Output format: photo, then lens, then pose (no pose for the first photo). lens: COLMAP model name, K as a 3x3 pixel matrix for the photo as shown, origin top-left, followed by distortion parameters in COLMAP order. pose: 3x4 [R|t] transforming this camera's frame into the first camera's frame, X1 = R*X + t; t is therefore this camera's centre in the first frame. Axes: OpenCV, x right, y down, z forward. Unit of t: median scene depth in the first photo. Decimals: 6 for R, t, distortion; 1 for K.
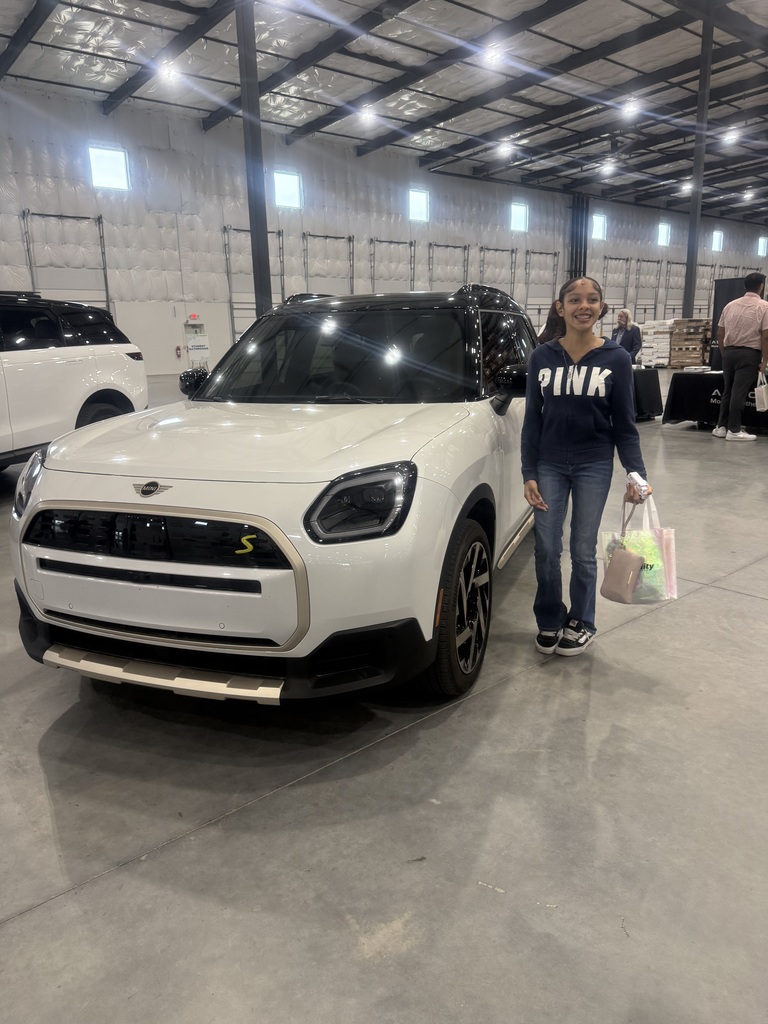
lens RADIAL K [[726.4, 0, 379.8], [0, 726.4, 518.5], [0, 0, 1]] dist [0.019737, -0.024565]
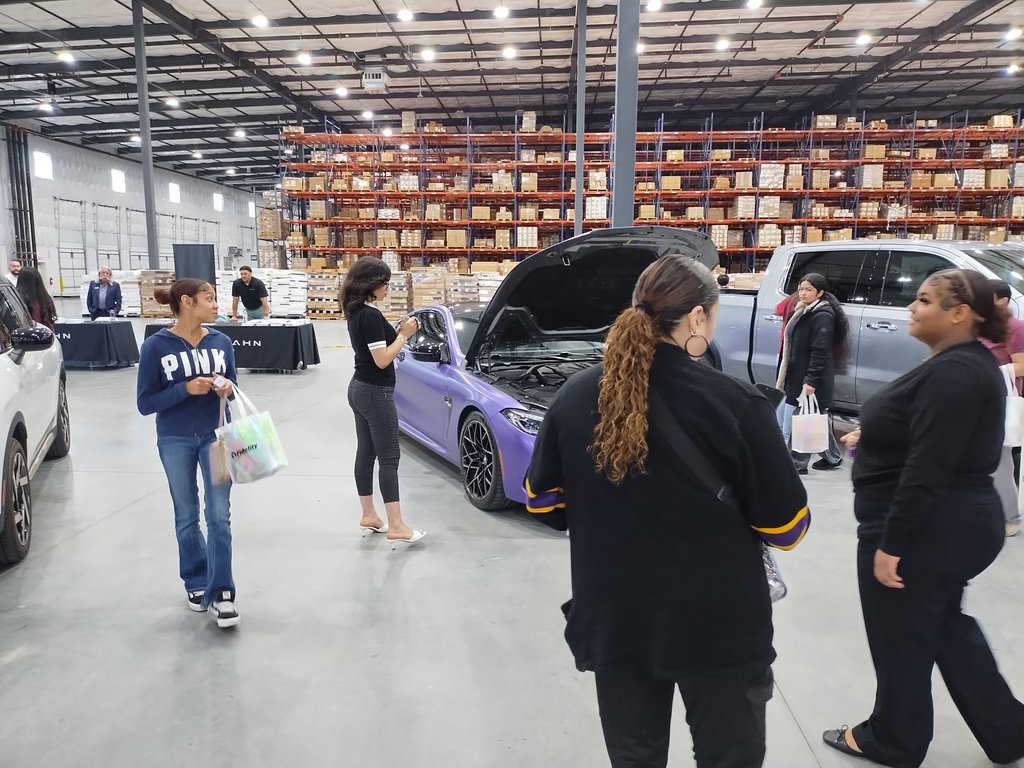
lens RADIAL K [[760.6, 0, 503.8], [0, 760.6, 390.7], [0, 0, 1]] dist [0.053836, -0.063992]
pose [[0.690790, -0.077036, 0.718940, -0.033208], [0.150762, 0.987800, -0.039014, 0.013359], [-0.707164, 0.135339, 0.693976, -0.087042]]
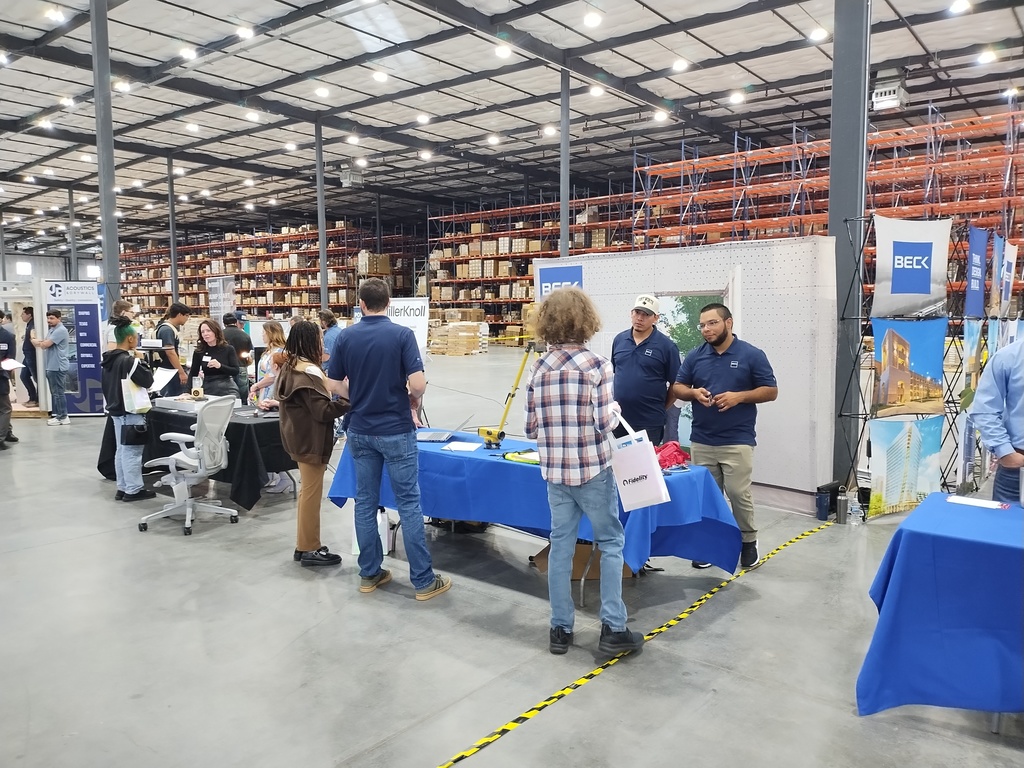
lens RADIAL K [[760.6, 0, 513.7], [0, 760.6, 389.1], [0, 0, 1]] dist [0.053836, -0.063992]
pose [[0.985364, 0.022770, 0.168936, 2.074386], [0.004639, 0.987089, -0.160103, 0.500631], [-0.170401, 0.158544, 0.972537, -2.282937]]
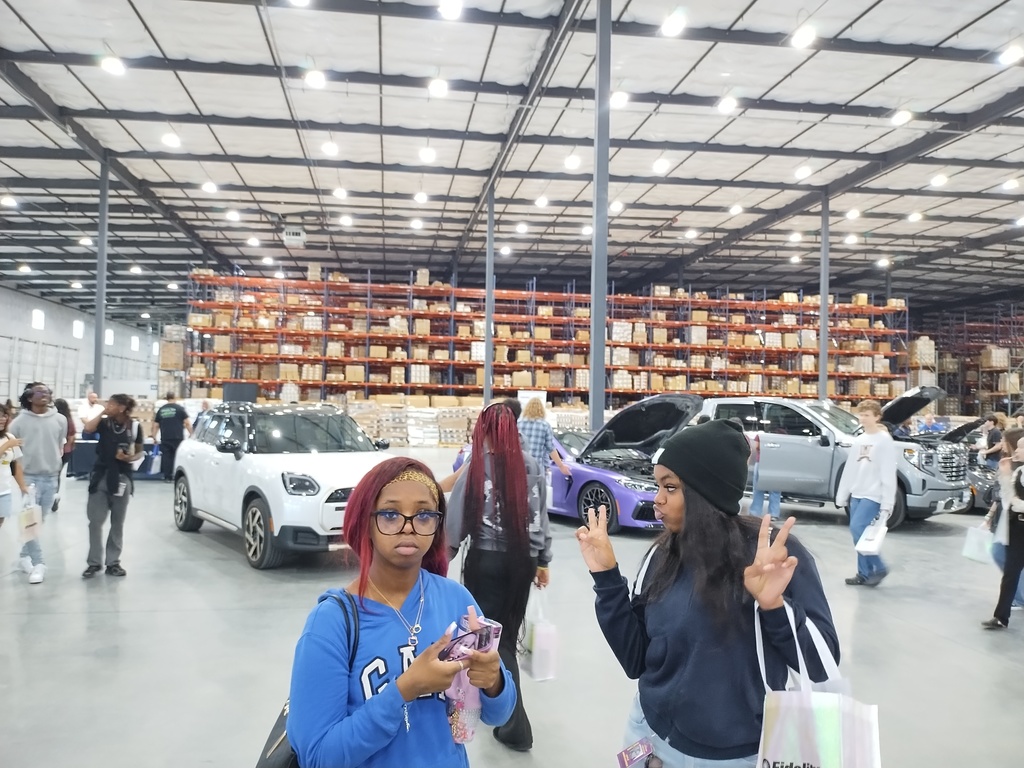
lens RADIAL K [[760.6, 0, 507.8], [0, 760.6, 392.0], [0, 0, 1]] dist [0.053836, -0.063992]
pose [[0.519737, 0.060939, 0.852150, -0.237604], [0.169281, 0.970330, -0.172637, 0.024755], [-0.837388, 0.233978, 0.494000, -0.106072]]
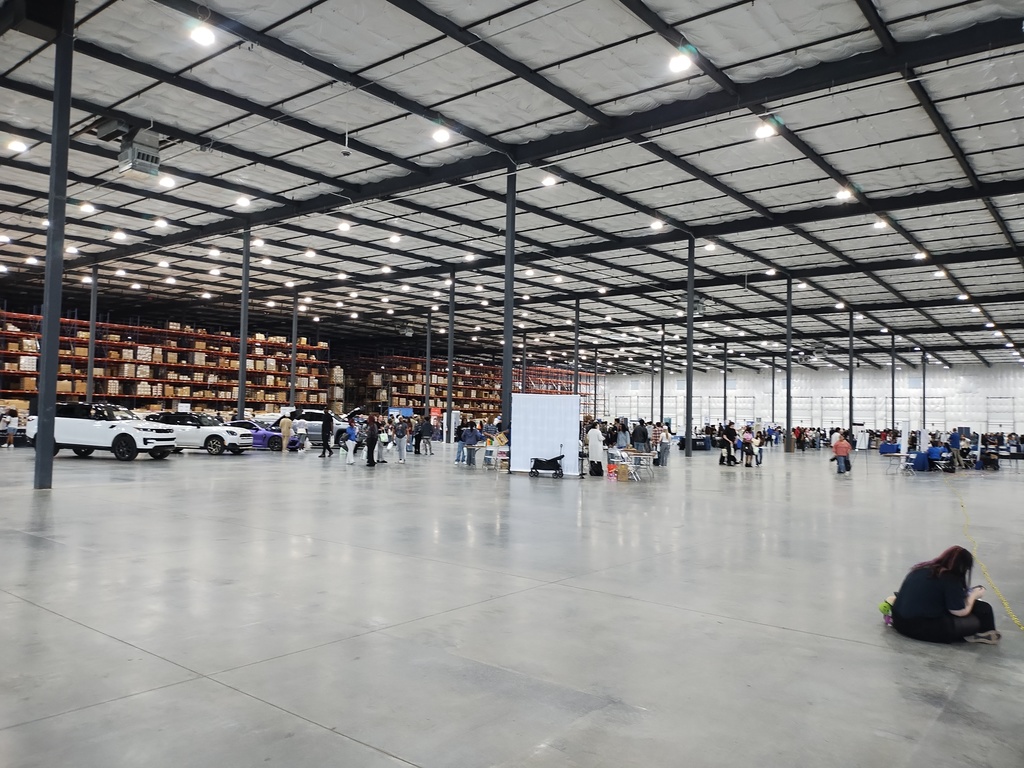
lens RADIAL K [[760.6, 0, 510.7], [0, 760.6, 387.5], [0, 0, 1]] dist [0.053836, -0.063992]
pose [[-0.196934, 0.068420, 0.978026, -1.251033], [0.217528, 0.975748, -0.024459, 0.048176], [-0.955980, 0.207931, -0.207041, -0.072122]]
